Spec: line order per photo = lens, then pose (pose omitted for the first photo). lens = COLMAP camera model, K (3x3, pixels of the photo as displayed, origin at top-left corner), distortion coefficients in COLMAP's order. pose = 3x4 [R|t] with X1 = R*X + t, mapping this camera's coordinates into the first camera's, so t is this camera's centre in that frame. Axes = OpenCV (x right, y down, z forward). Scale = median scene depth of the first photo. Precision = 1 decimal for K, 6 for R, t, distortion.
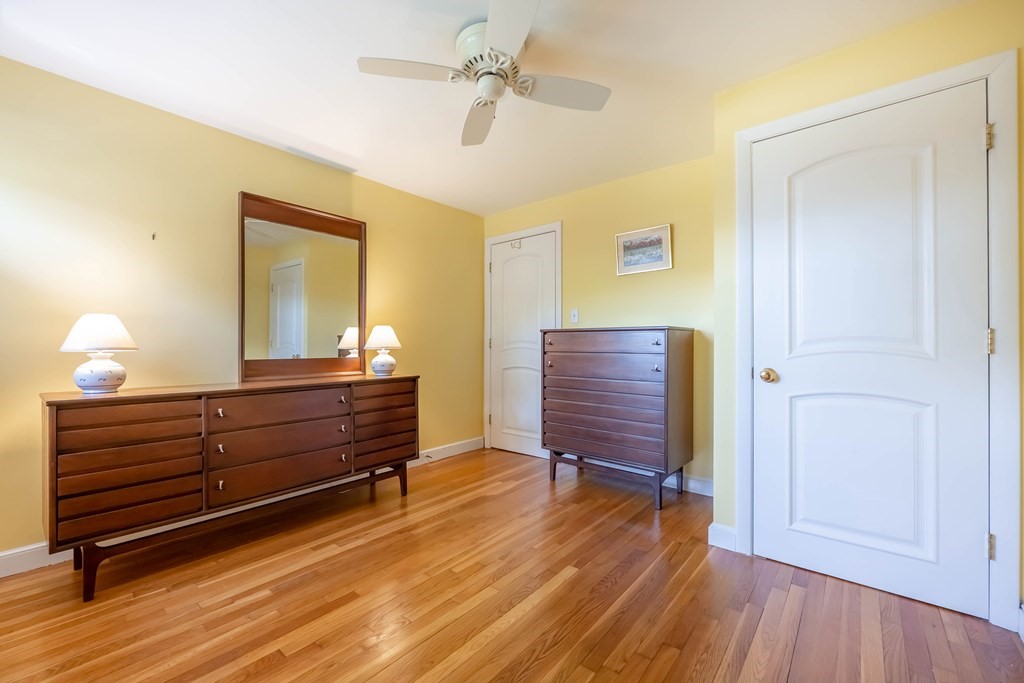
lens RADIAL K [[411.2, 0, 519.3], [0, 411.2, 344.4], [0, 0, 1]] dist [-0.009189, 0.001501]
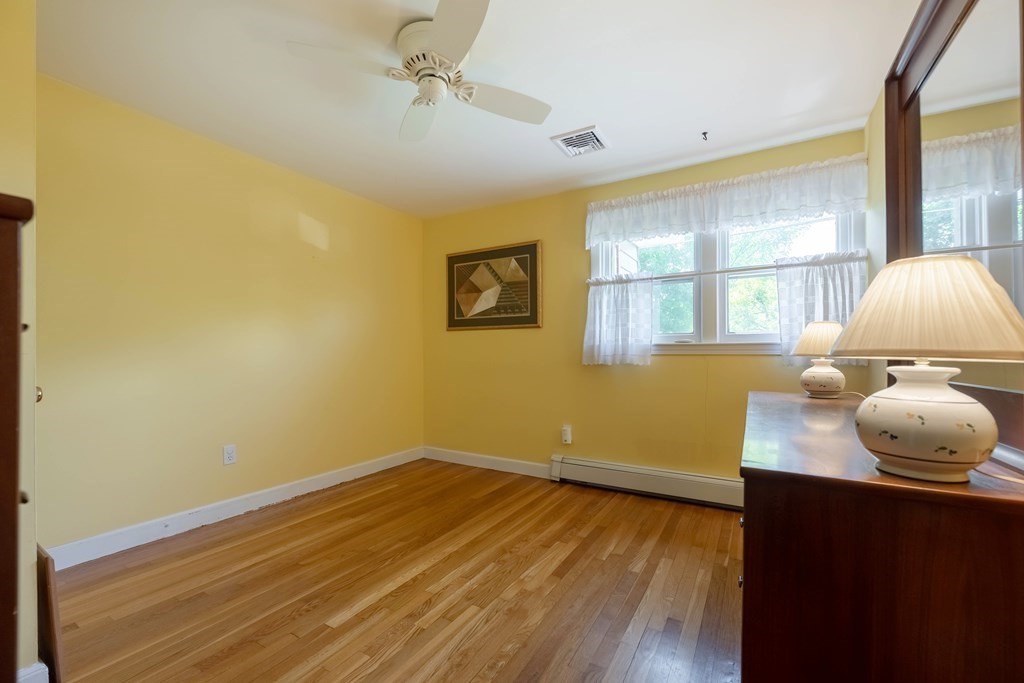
lens RADIAL K [[411.2, 0, 508.8], [0, 411.2, 348.2], [0, 0, 1]] dist [-0.009189, 0.001501]
pose [[-0.990786, -0.003627, -0.135389, -0.111586], [-0.001249, 0.999844, -0.017642, 0.013204], [0.135432, -0.017311, -0.990635, 1.970417]]
